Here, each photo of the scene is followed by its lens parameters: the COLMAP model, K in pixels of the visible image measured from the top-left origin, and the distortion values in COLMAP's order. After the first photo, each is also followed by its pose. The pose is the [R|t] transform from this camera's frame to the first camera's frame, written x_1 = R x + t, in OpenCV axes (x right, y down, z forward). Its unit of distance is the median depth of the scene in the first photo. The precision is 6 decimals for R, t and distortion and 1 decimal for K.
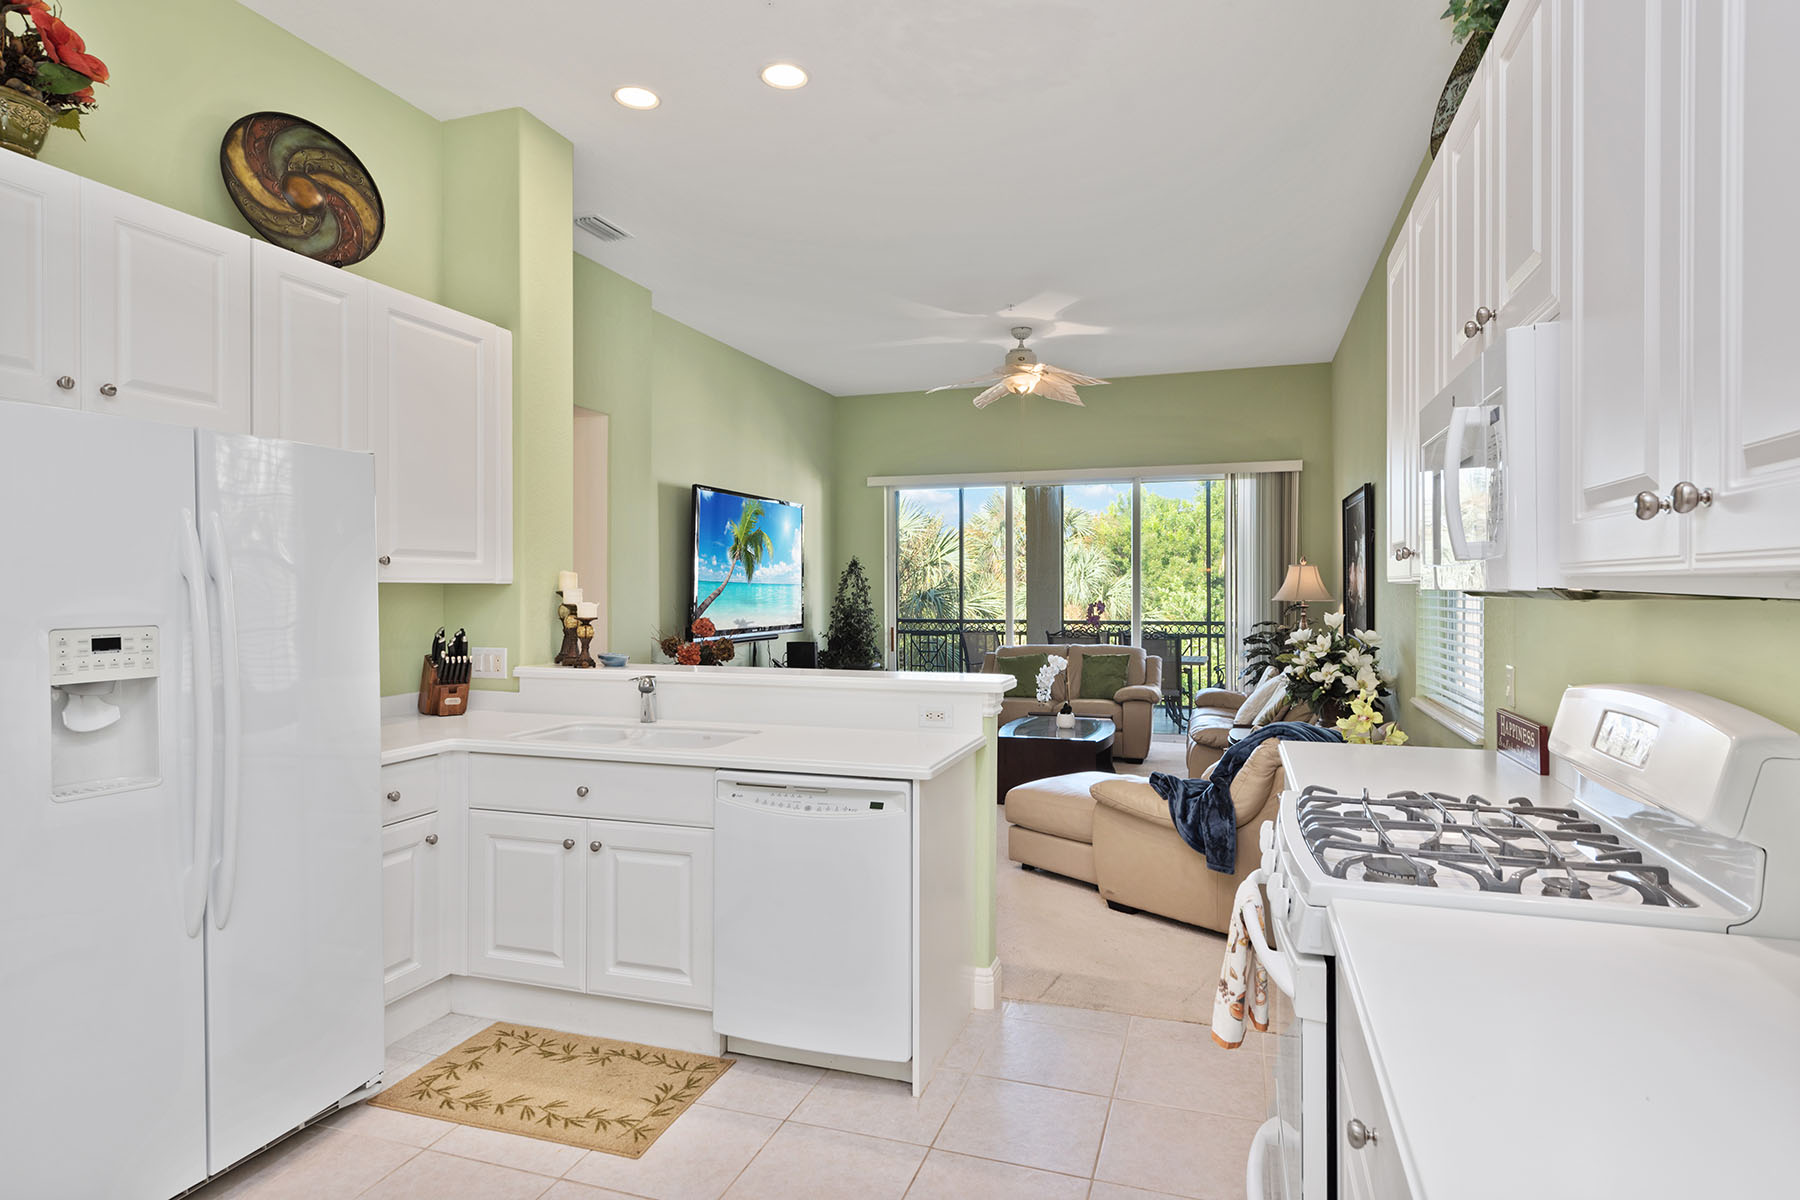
lens RADIAL K [[995.0, 0, 898.8], [0, 995.0, 598.0], [0, 0, 1]] dist [-0.007601, -0.000352]
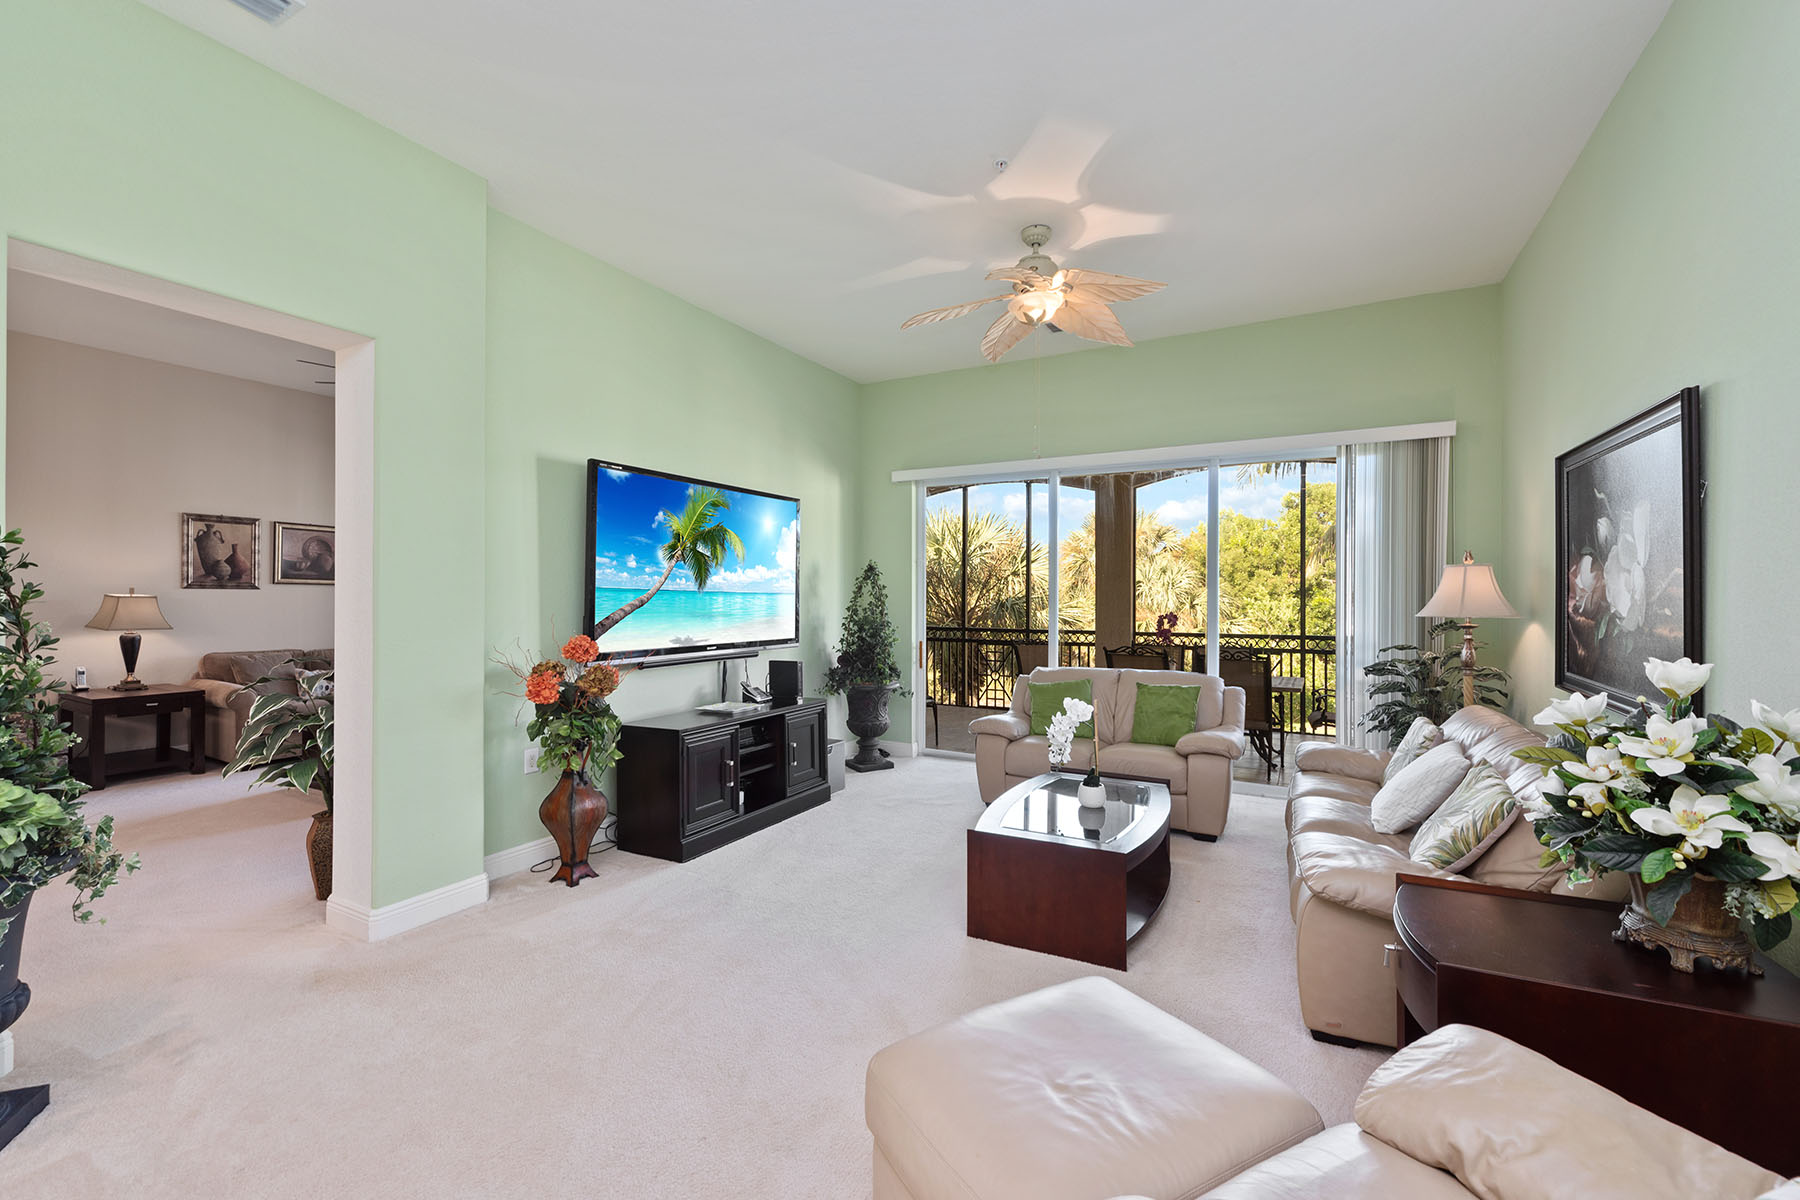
lens RADIAL K [[768.1, 0, 898.6], [0, 768.1, 607.2], [0, 0, 1]] dist [0.010633, -0.000879]
pose [[0.986050, 0.004332, -0.166394, 0.102773], [-0.003725, 0.999985, 0.003958, -0.004435], [0.166408, -0.003283, 0.986051, 0.383711]]
